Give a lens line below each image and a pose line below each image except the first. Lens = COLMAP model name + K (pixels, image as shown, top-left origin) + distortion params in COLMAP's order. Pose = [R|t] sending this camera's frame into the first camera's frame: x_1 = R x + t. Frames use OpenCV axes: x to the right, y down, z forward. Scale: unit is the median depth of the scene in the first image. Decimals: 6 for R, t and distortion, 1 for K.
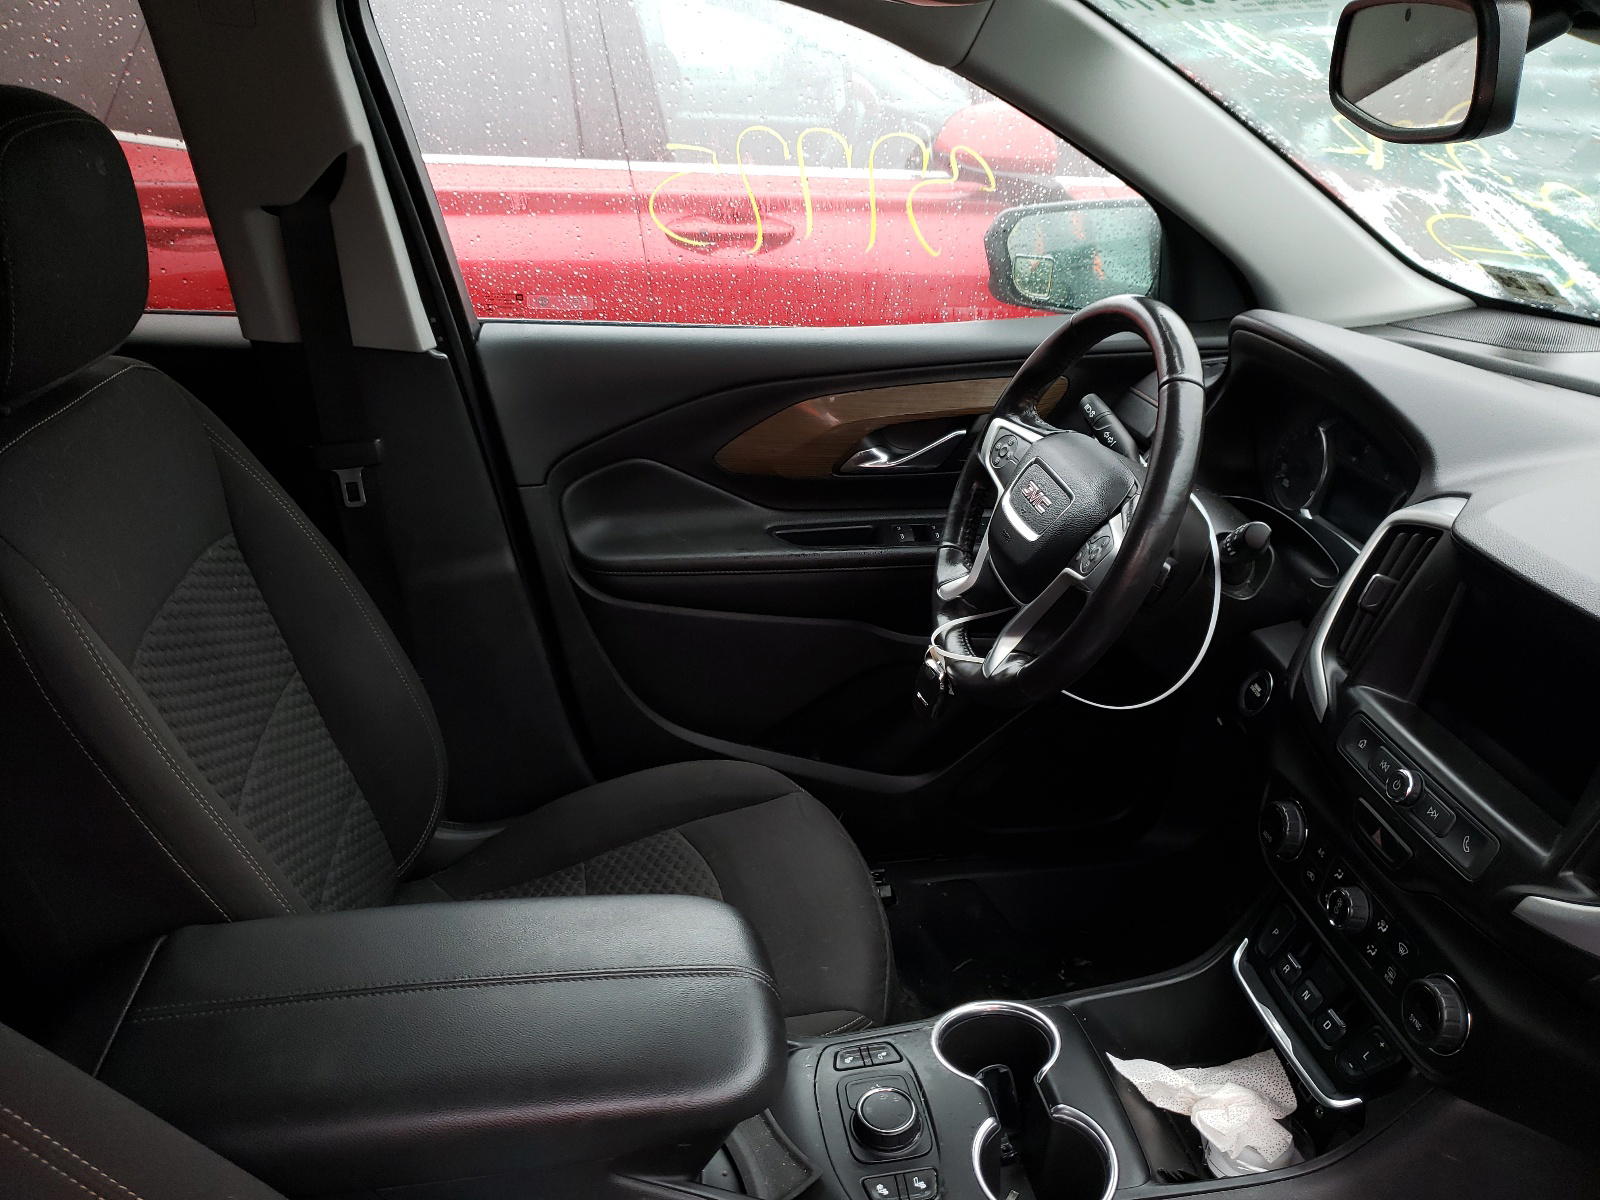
lens RADIAL K [[1228.0, 0, 800.0], [0, 1228.0, 600.0], [0, 0, 1]] dist [0.114470, -0.096644]
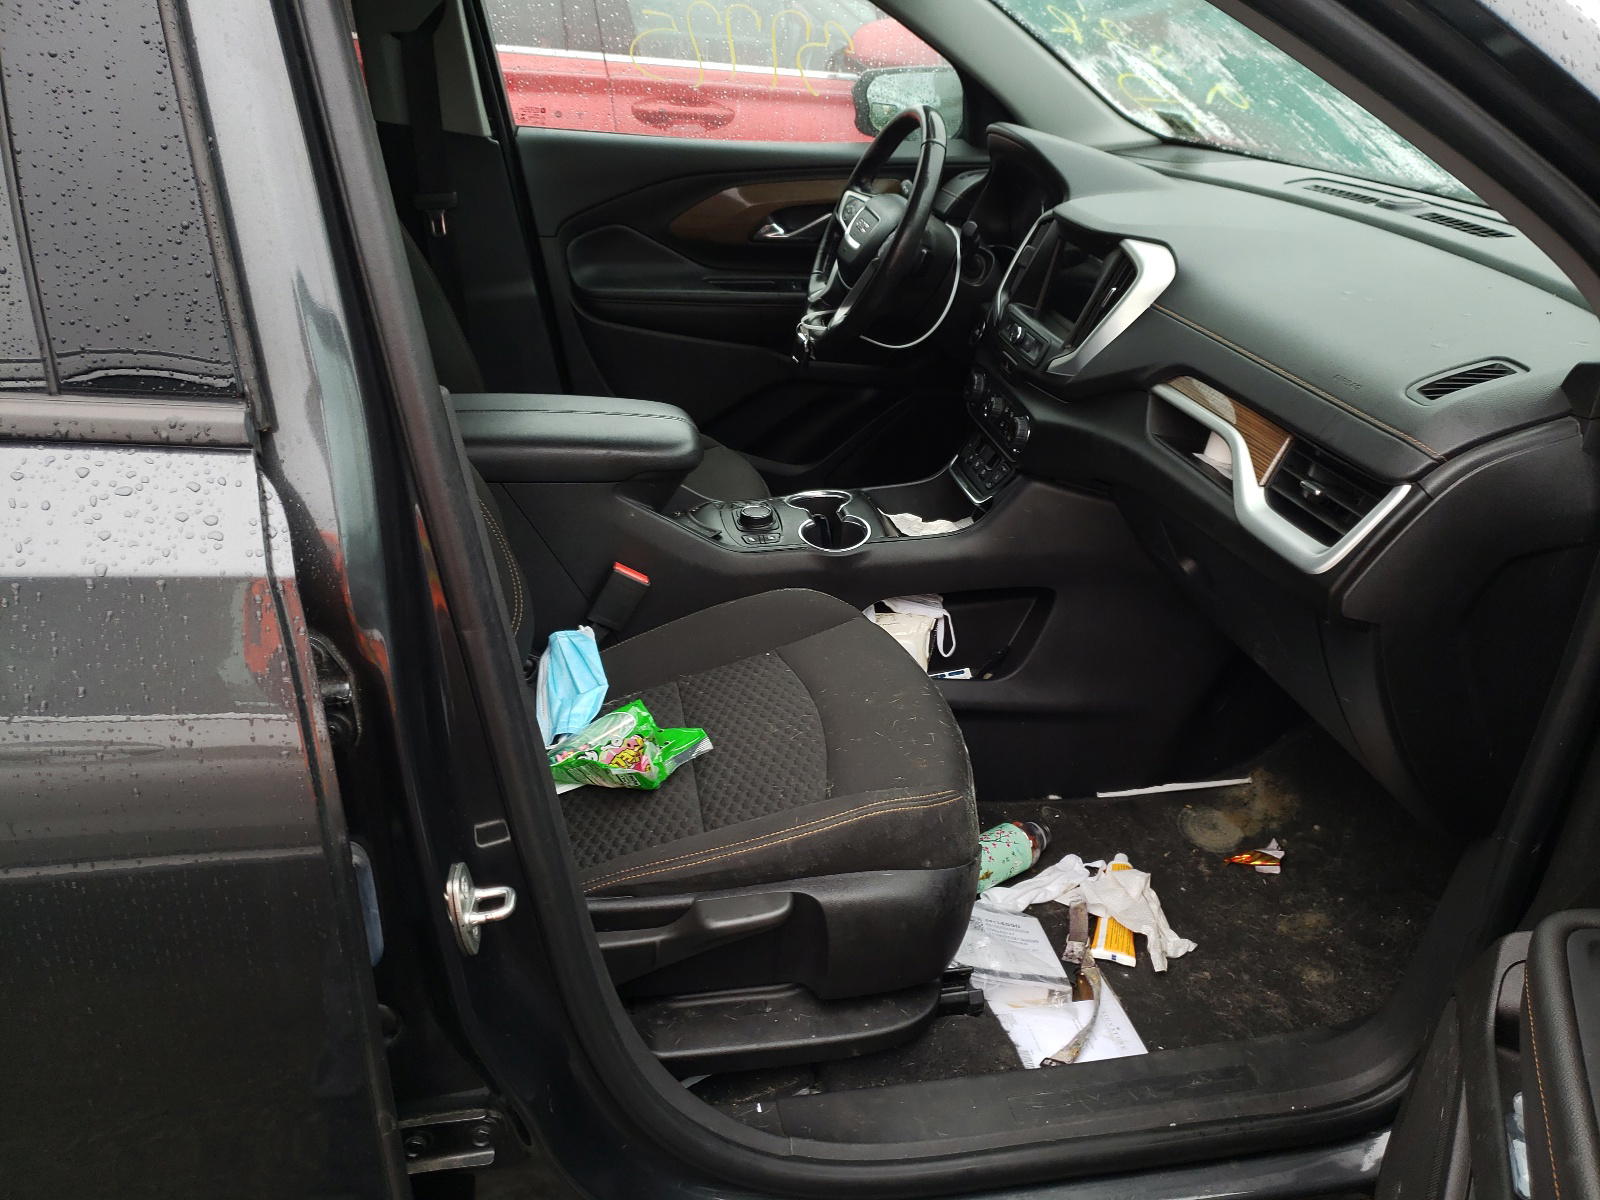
lens RADIAL K [[1218.6, 0, 800.0], [0, 1218.6, 600.0], [0, 0, 1]] dist [-0.001755, 0.000512]
pose [[0.999120, 0.014304, 0.039430, 0.042946], [-0.016118, 0.998807, 0.046094, 0.293238], [-0.038724, -0.046689, 0.998159, -0.556924]]
